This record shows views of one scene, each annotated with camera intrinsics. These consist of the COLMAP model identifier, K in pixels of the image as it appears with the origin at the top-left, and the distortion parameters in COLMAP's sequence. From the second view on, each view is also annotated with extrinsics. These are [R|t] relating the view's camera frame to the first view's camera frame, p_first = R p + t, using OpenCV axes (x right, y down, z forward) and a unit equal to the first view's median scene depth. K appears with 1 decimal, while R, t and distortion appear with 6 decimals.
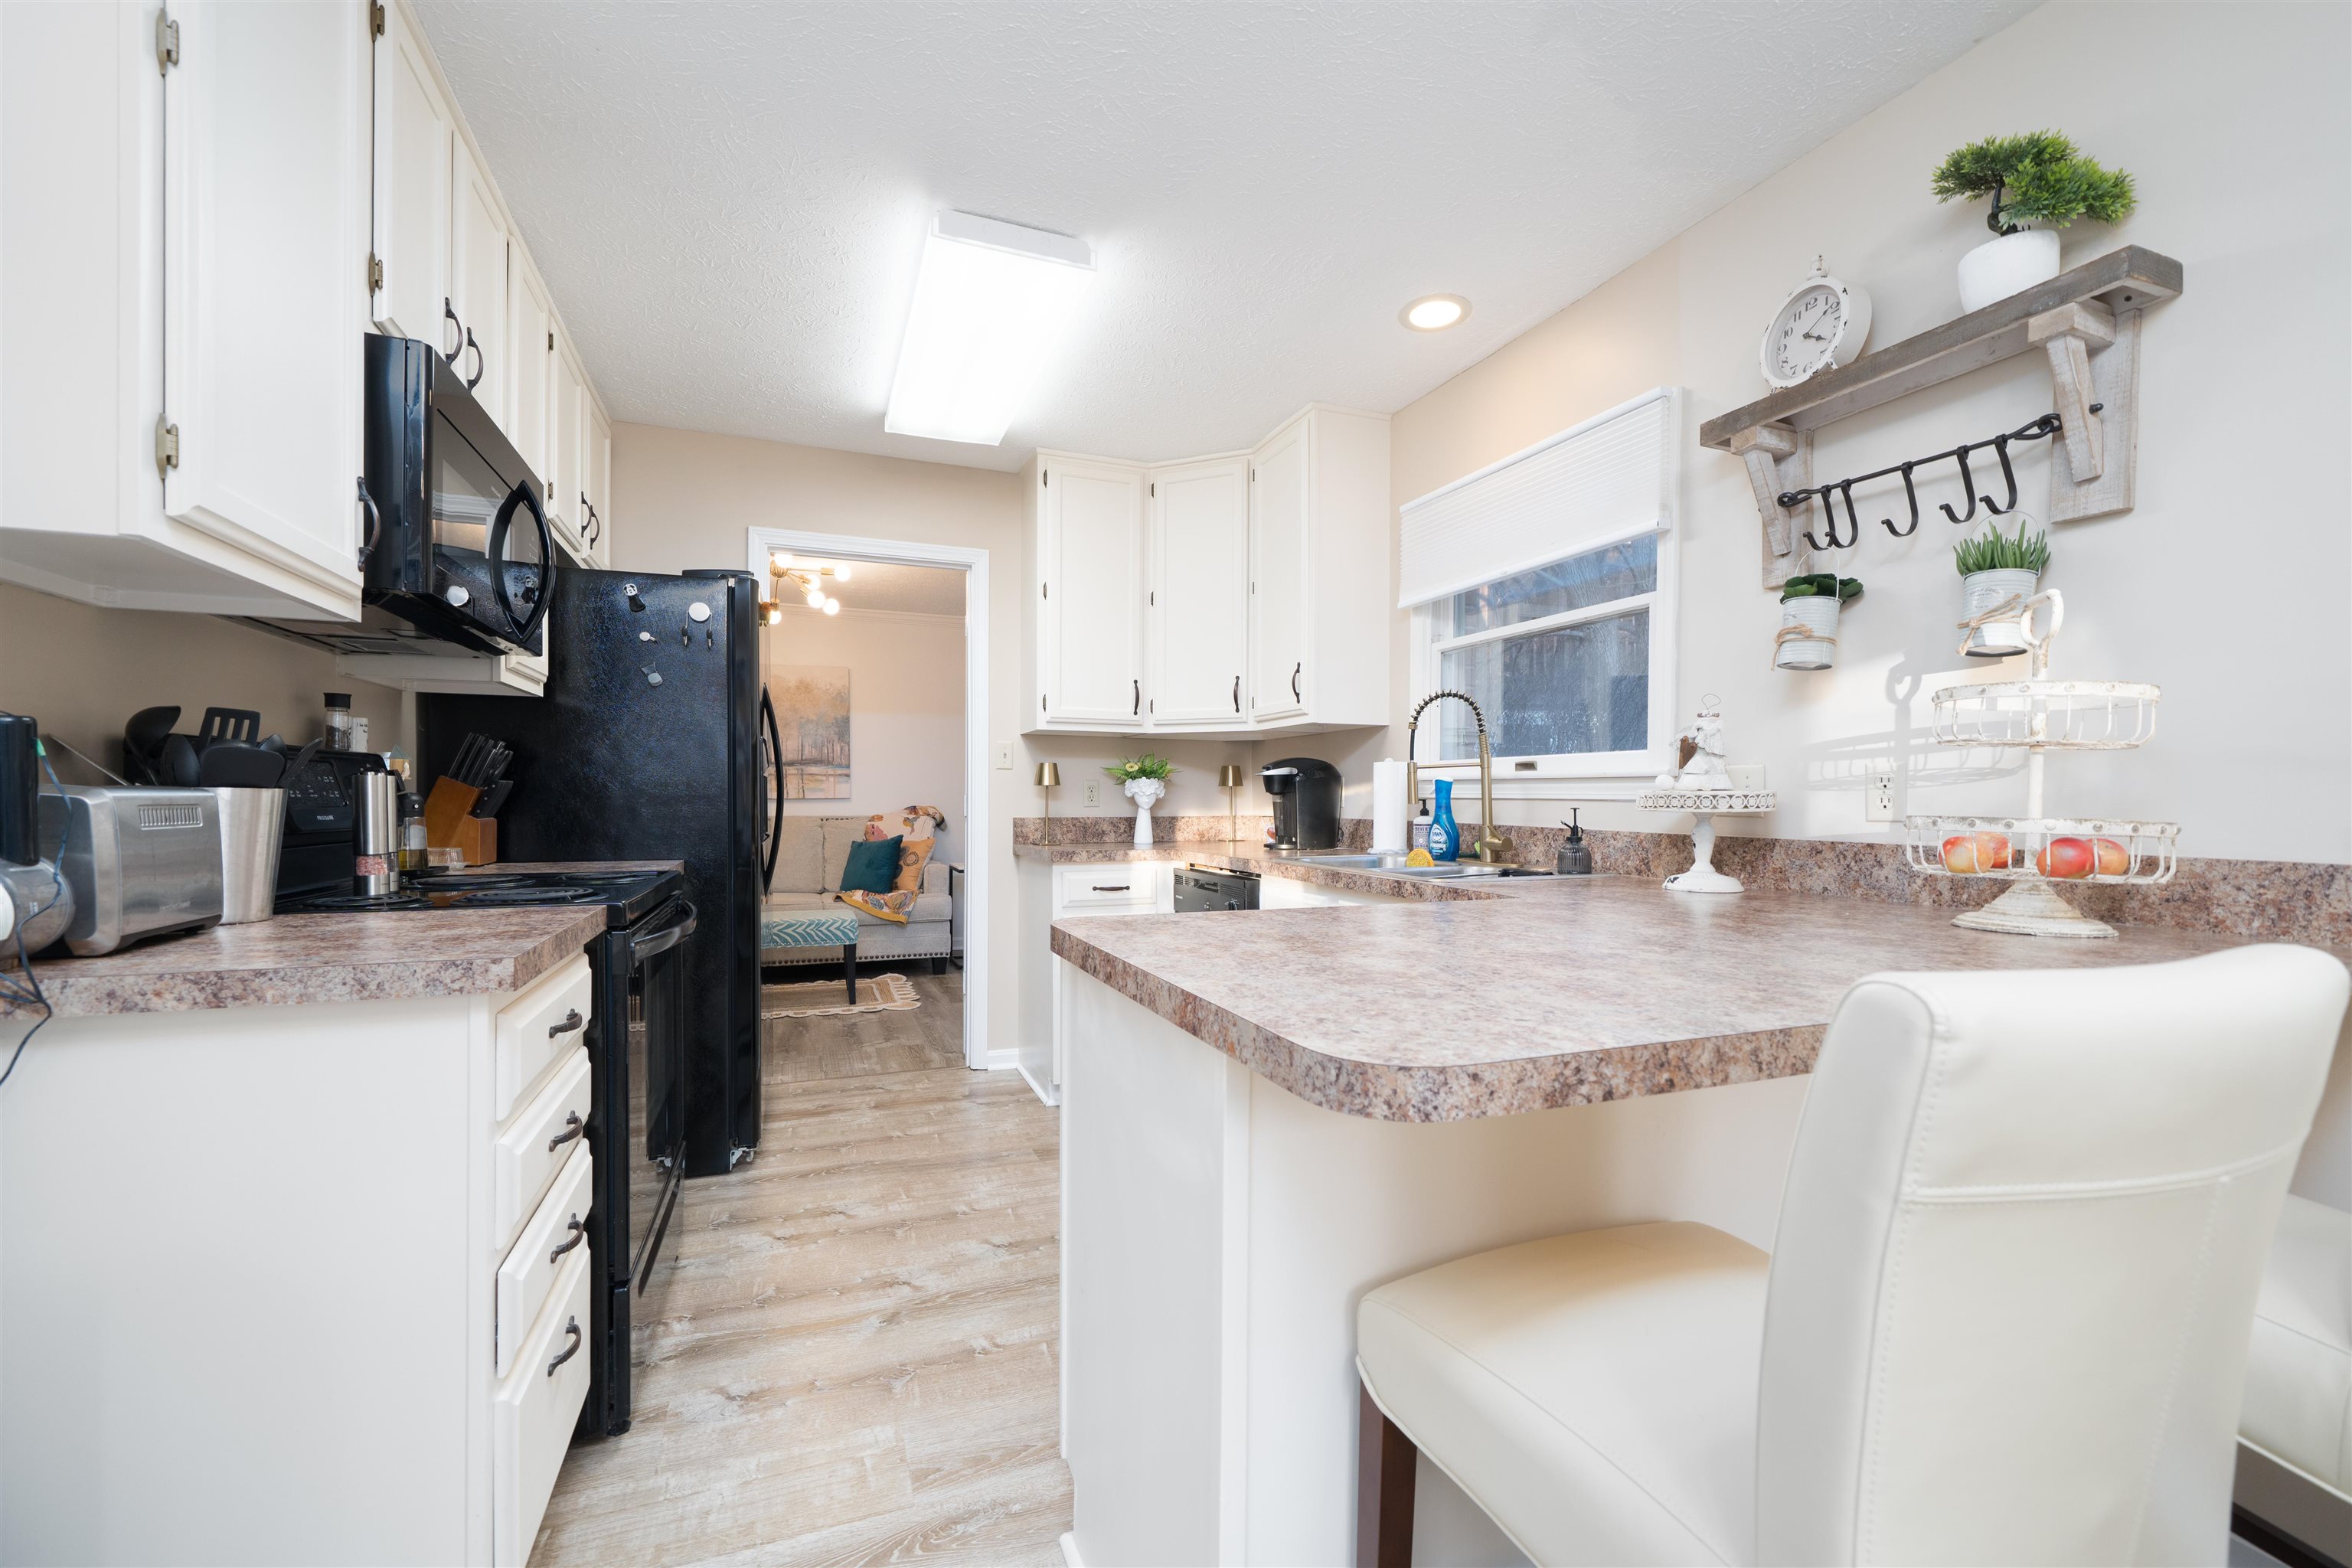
lens RADIAL K [[957.8, 0, 1174.5], [0, 957.8, 799.6], [0, 0, 1]] dist [-0.000882, -0.000041]
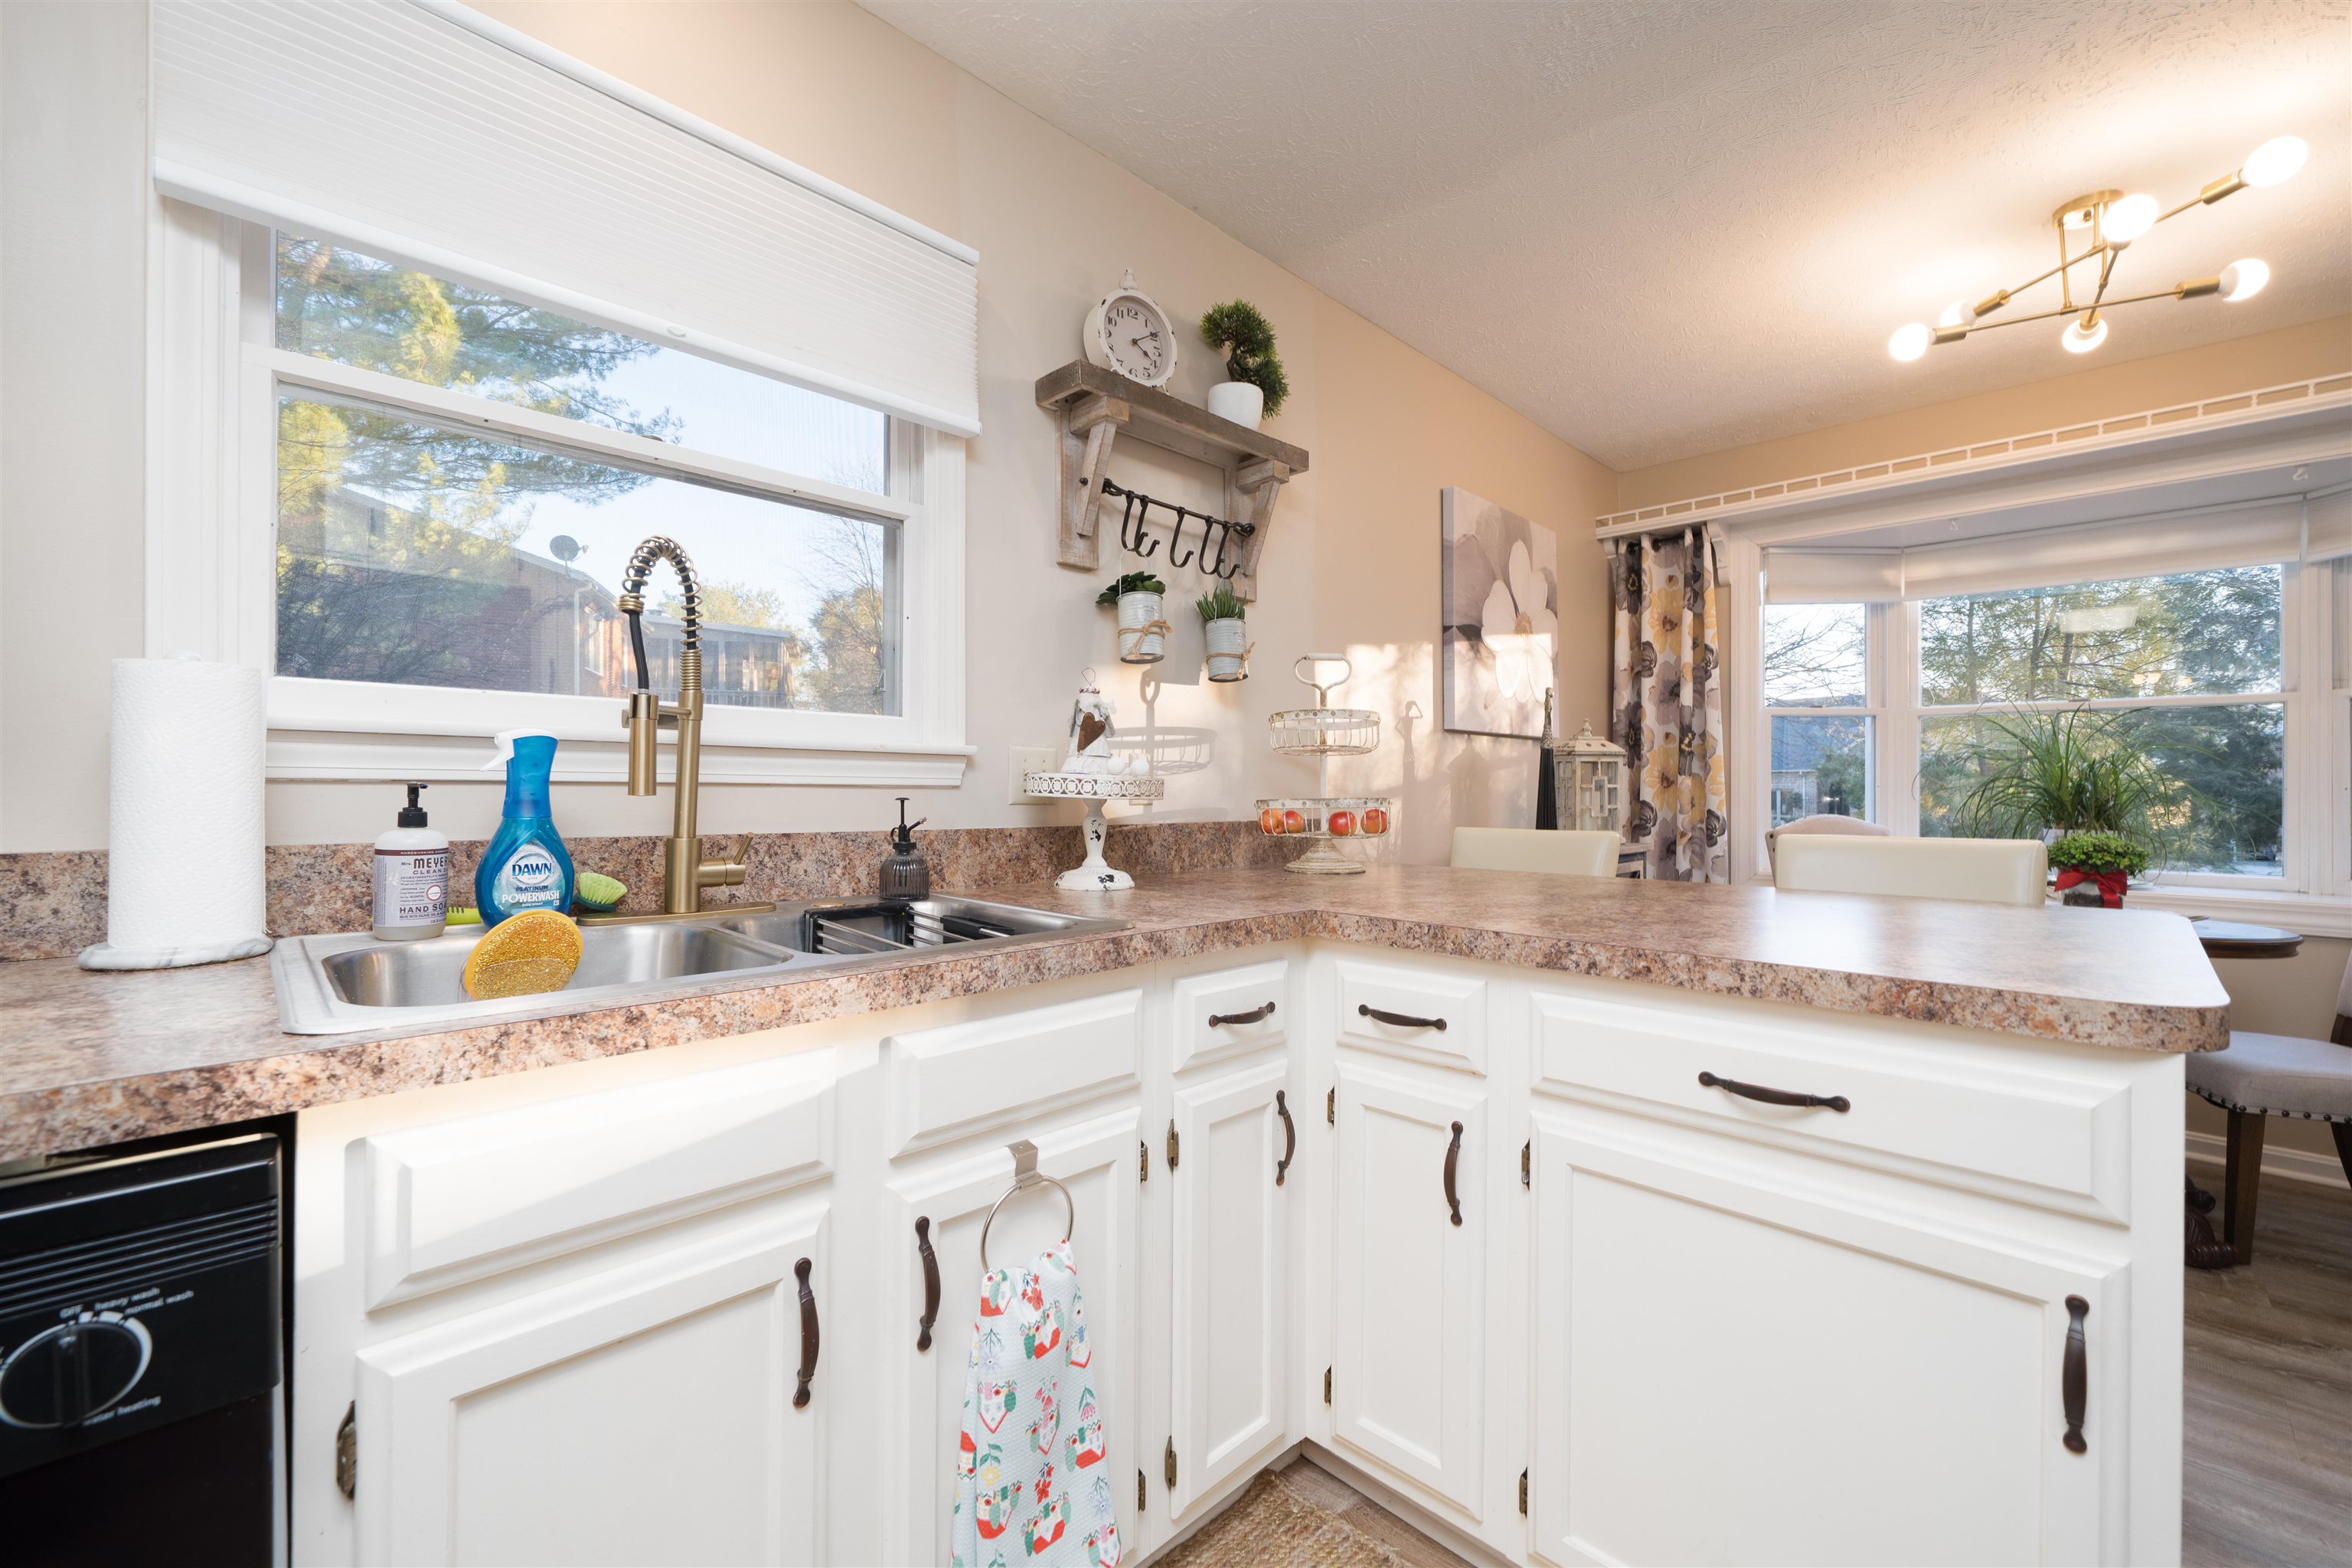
lens RADIAL K [[957.8, 0, 1177.7], [0, 957.8, 780.9], [0, 0, 1]] dist [-0.000882, -0.000041]
pose [[-0.384439, 0.002799, 0.923146, -0.292213], [-0.003967, 0.999981, -0.004684, -0.000998], [-0.923142, -0.005462, -0.384421, 1.233176]]
